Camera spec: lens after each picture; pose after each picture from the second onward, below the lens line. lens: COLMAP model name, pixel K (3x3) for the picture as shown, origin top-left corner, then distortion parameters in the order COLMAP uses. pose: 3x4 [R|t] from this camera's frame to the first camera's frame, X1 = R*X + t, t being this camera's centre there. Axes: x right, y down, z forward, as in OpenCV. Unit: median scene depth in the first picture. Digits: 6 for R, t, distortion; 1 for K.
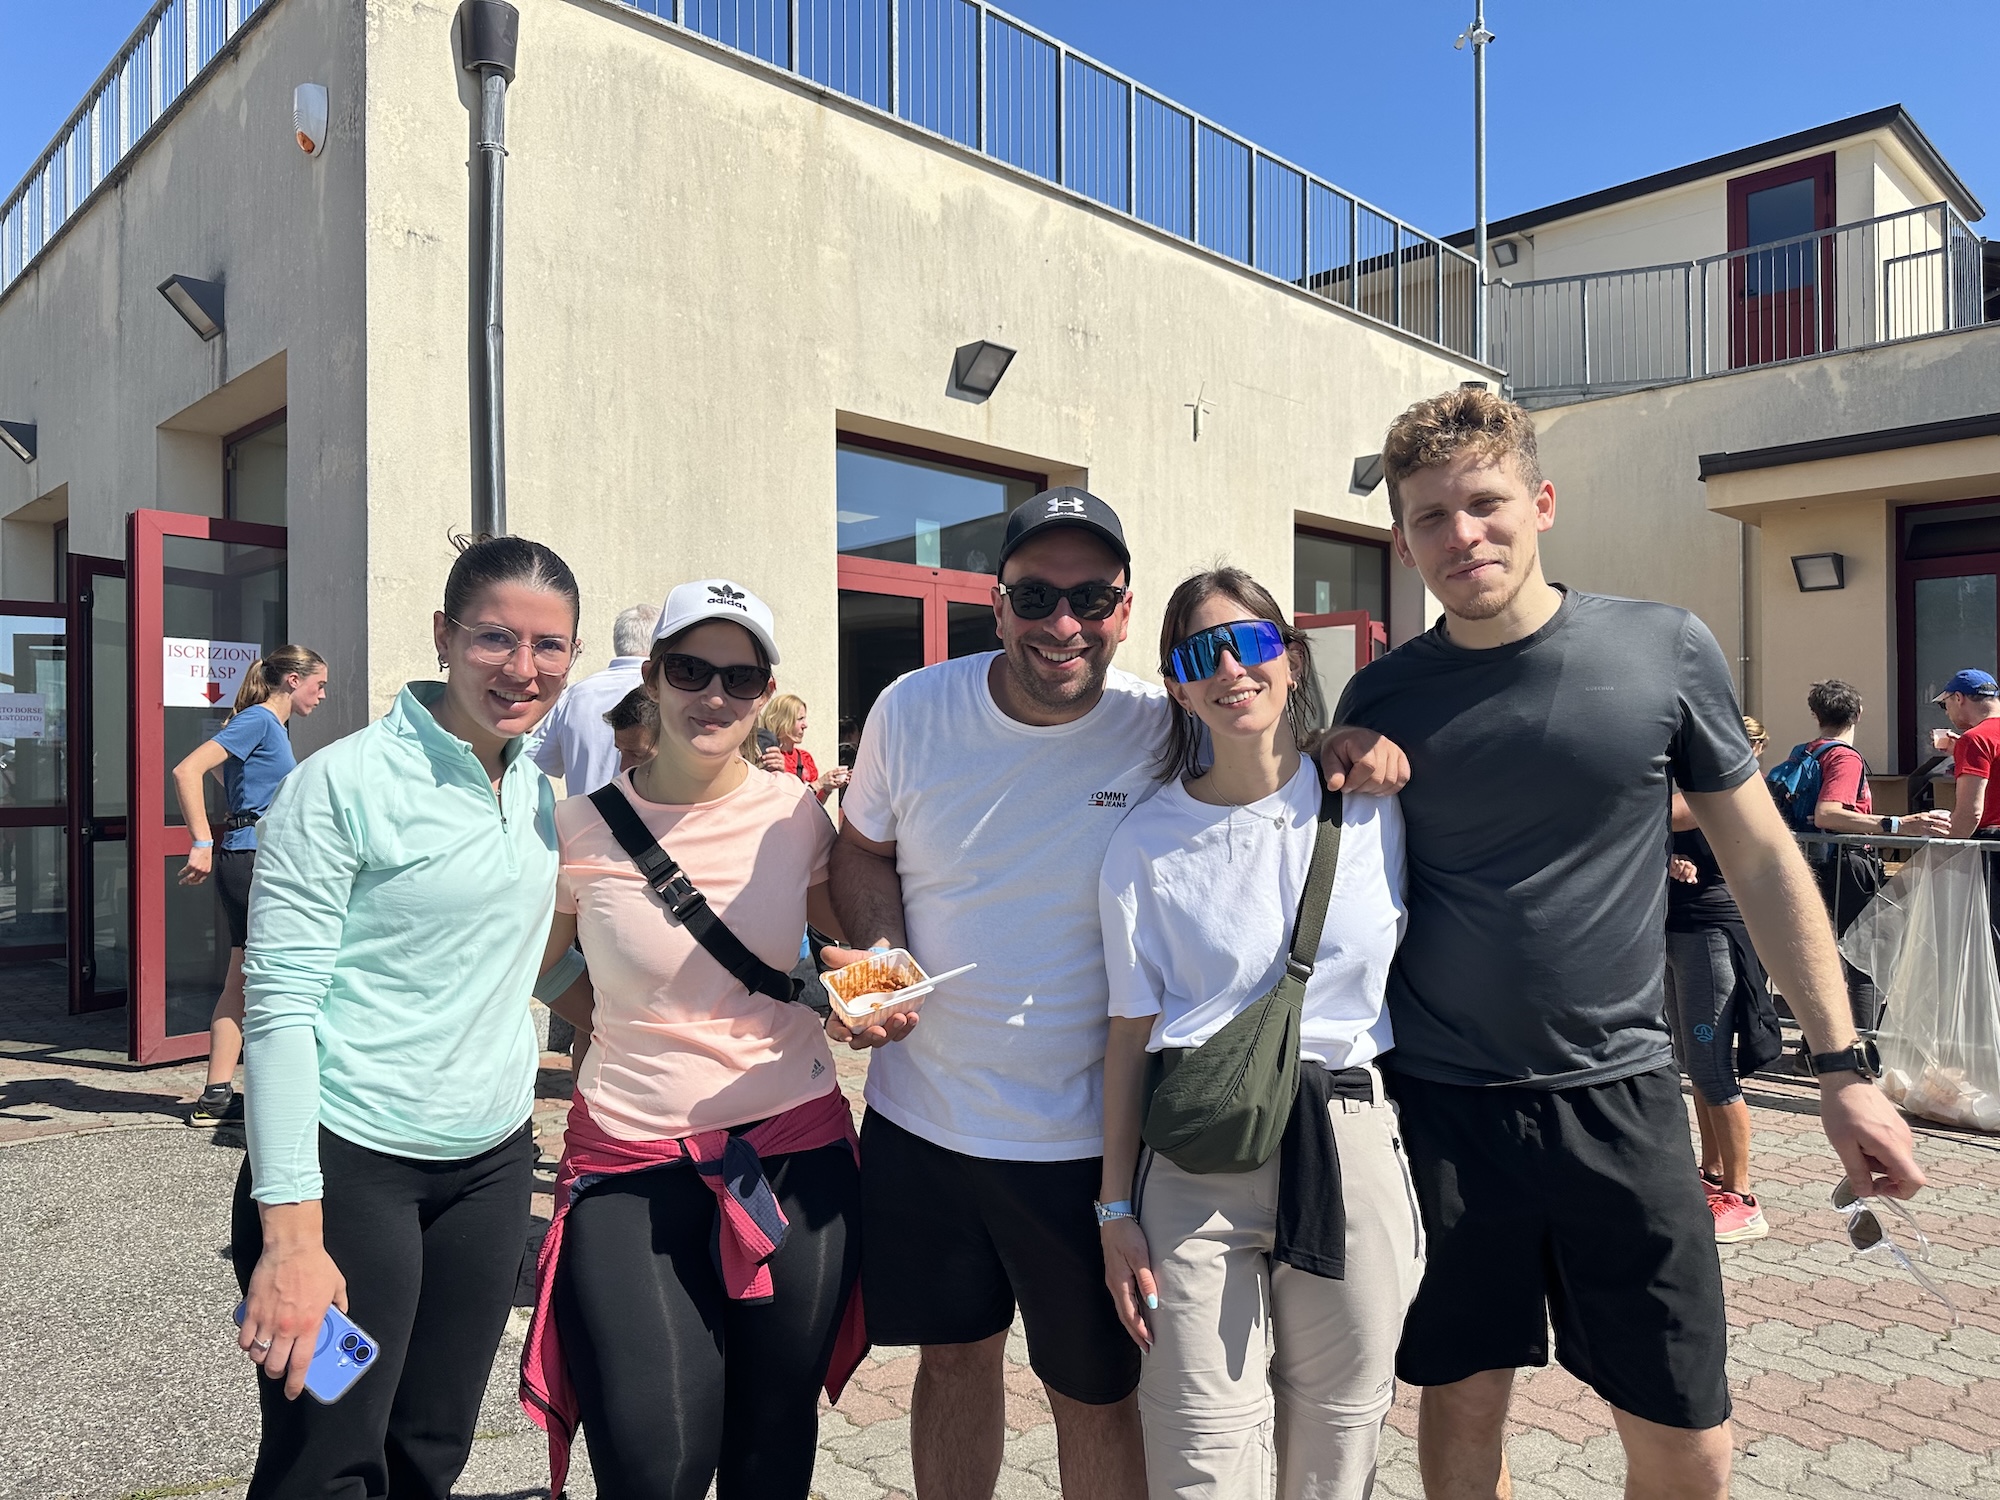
lens RADIAL K [[1400.3, 0, 991.6], [0, 1400.3, 743.7], [0, 0, 1]] dist [0.006332, 0.001202]
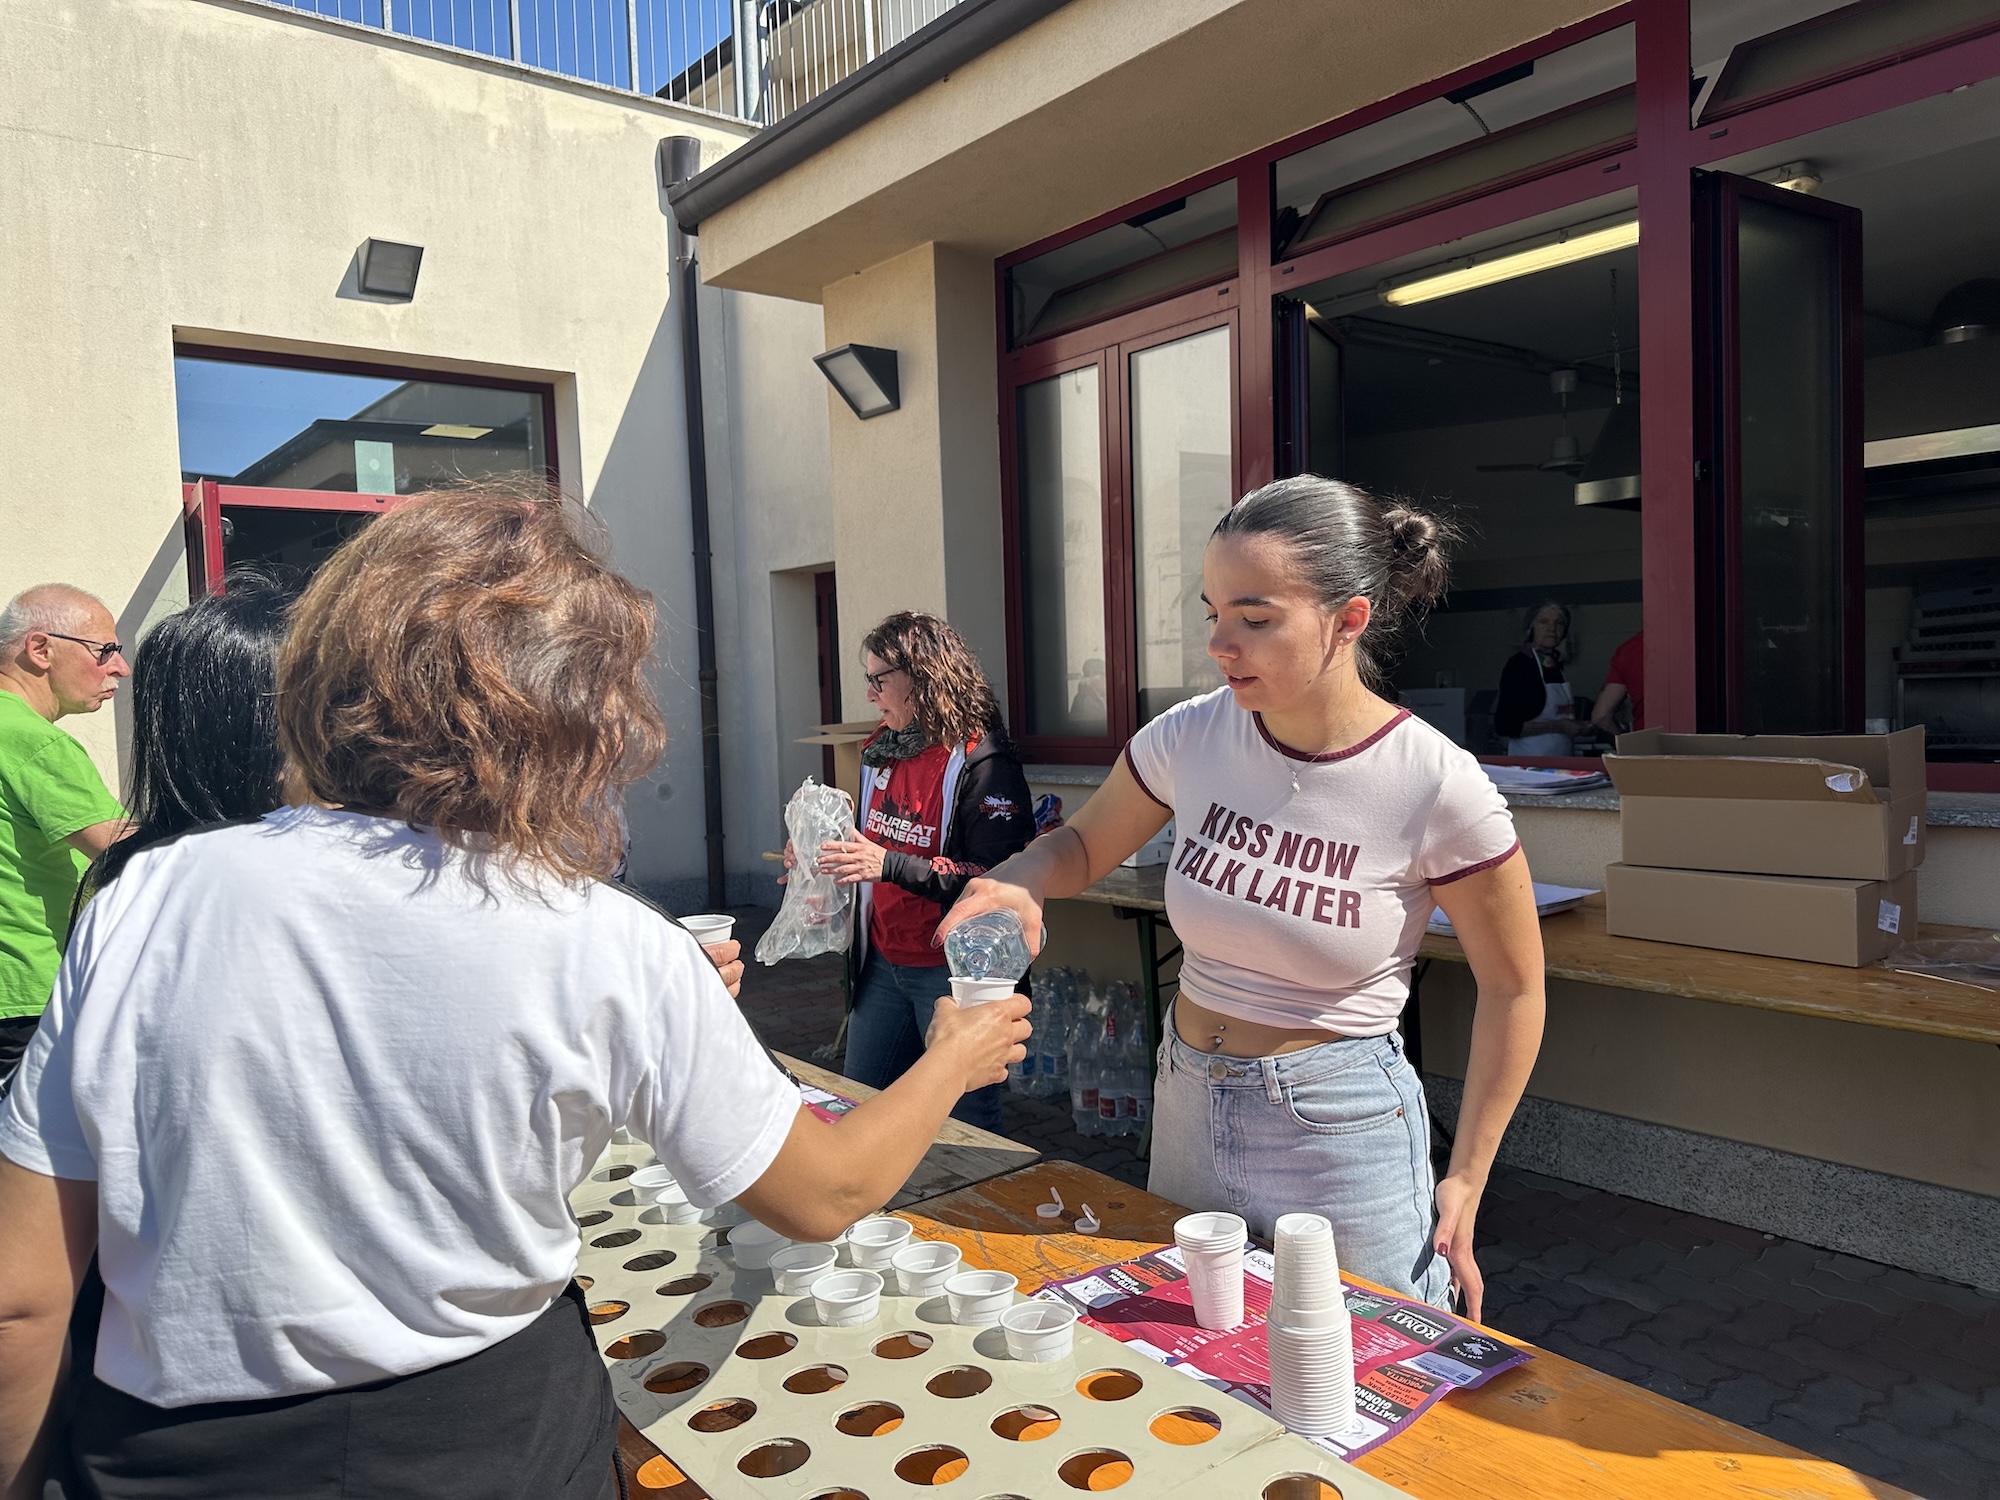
lens RADIAL K [[1401.4, 0, 992.0], [0, 1401.4, 755.2], [0, 0, 1]] dist [0.145800, -0.253369]
pose [[0.993604, -0.019661, -0.111198, 0.712248], [0.024754, 0.998698, 0.044606, 0.007608], [0.110176, -0.047073, 0.992797, 0.421518]]
